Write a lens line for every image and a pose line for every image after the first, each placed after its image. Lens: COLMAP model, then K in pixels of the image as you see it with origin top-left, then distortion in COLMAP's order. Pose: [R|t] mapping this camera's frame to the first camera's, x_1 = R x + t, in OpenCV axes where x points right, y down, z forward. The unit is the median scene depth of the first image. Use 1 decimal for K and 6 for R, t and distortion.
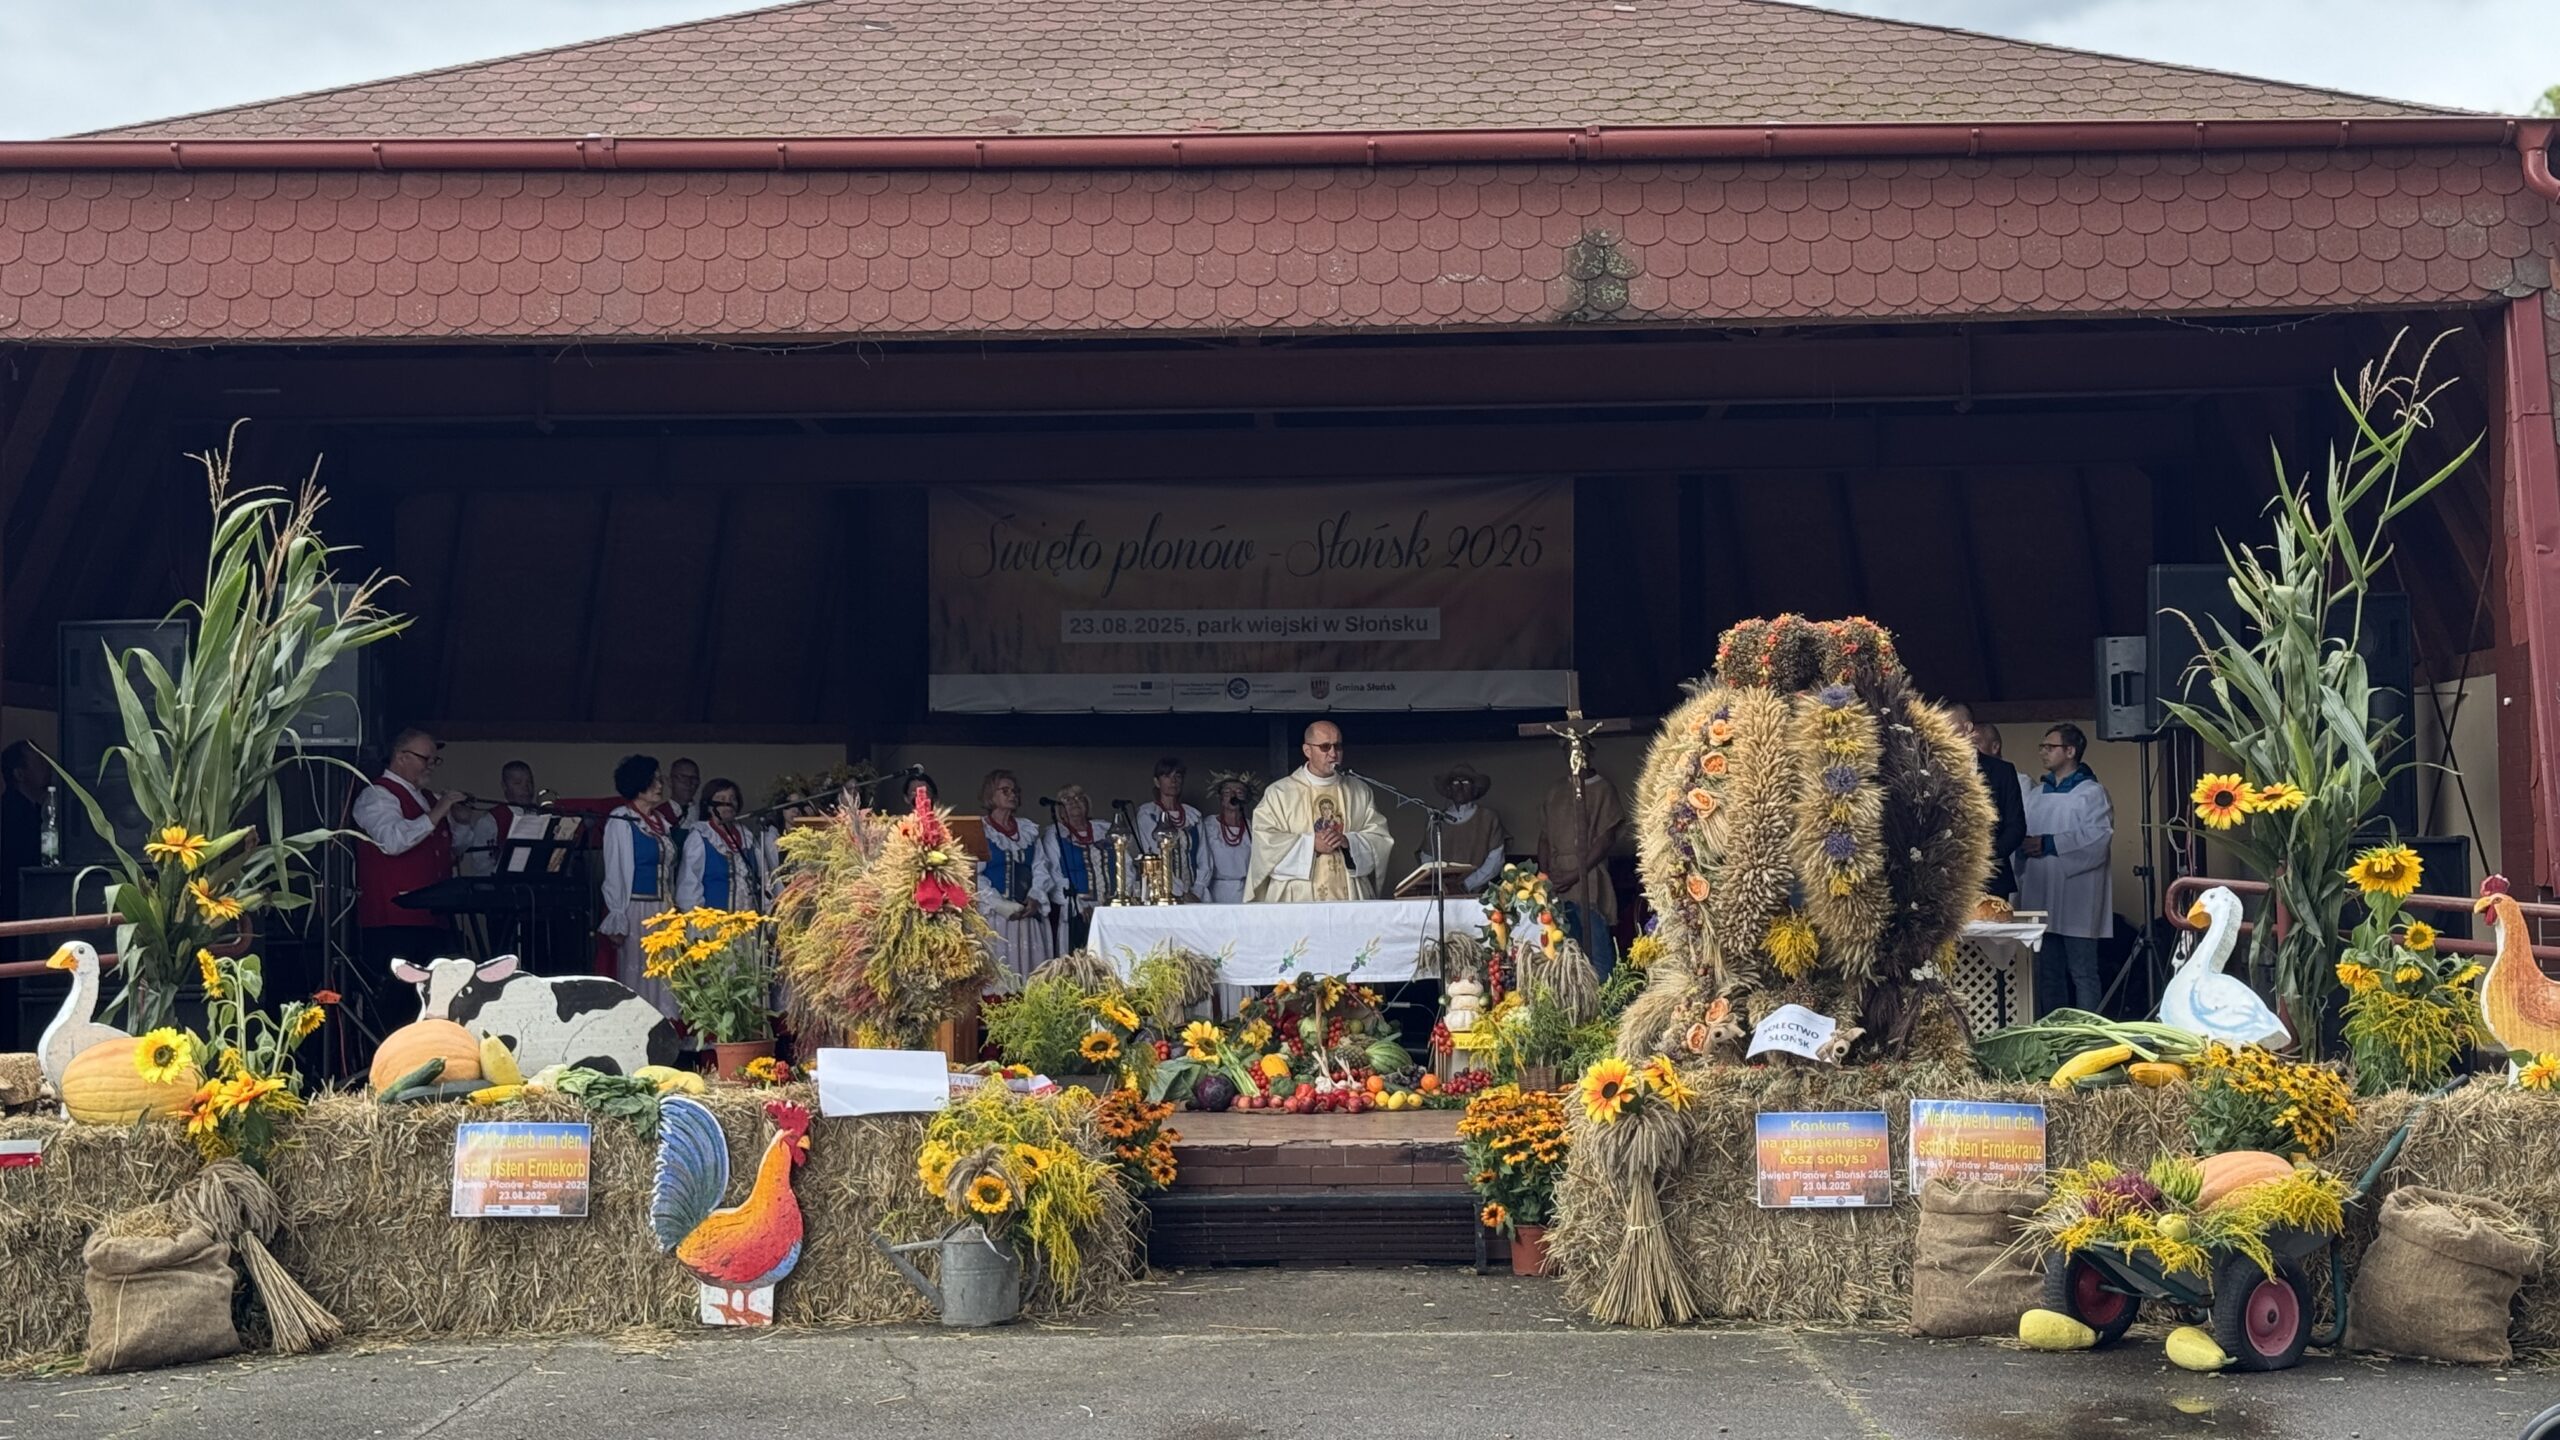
lens RADIAL K [[3598.9, 0, 1280.0], [0, 3598.9, 720.0], [0, 0, 1]] dist [0.040827, -0.010333]
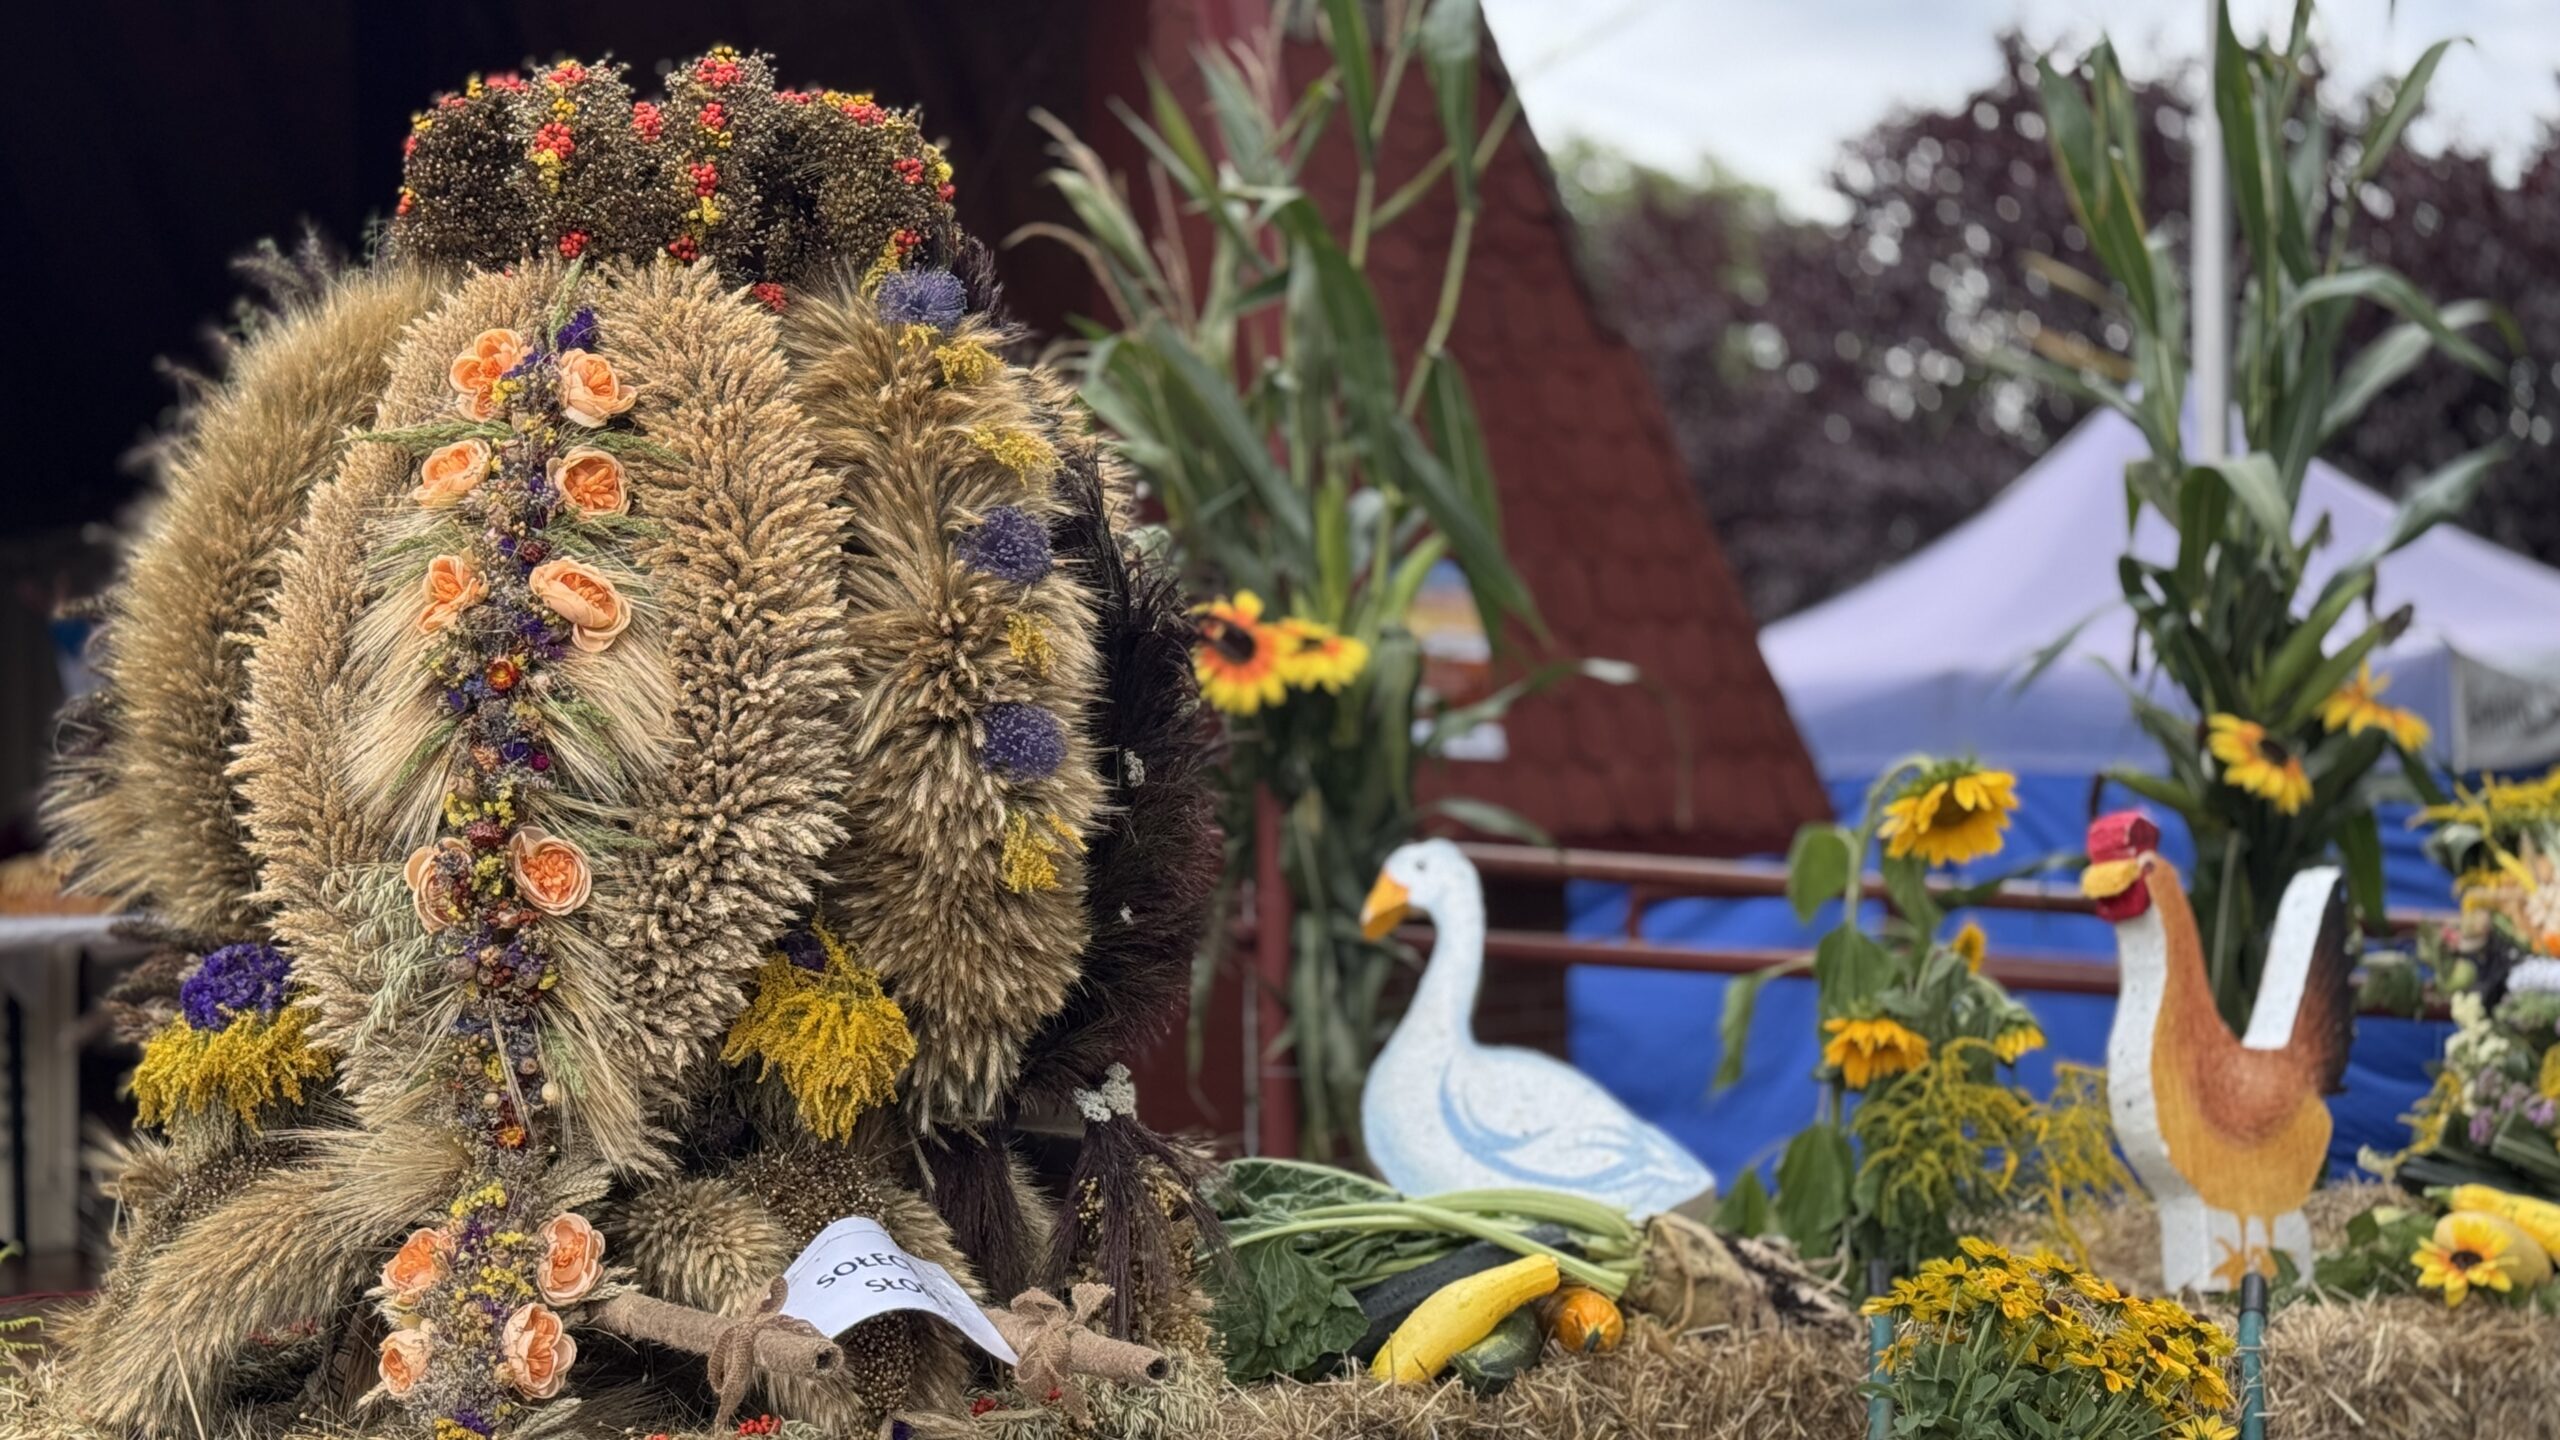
lens RADIAL K [[3664.7, 0, 1280.0], [0, 3664.7, 720.0], [0, 0, 1]] dist [0.171231, -0.382707]
pose [[0.710786, 0.011150, 0.703320, -0.067203], [-0.025393, 0.999629, 0.009815, 0.029527], [-0.702950, -0.024836, 0.710806, 0.754820]]
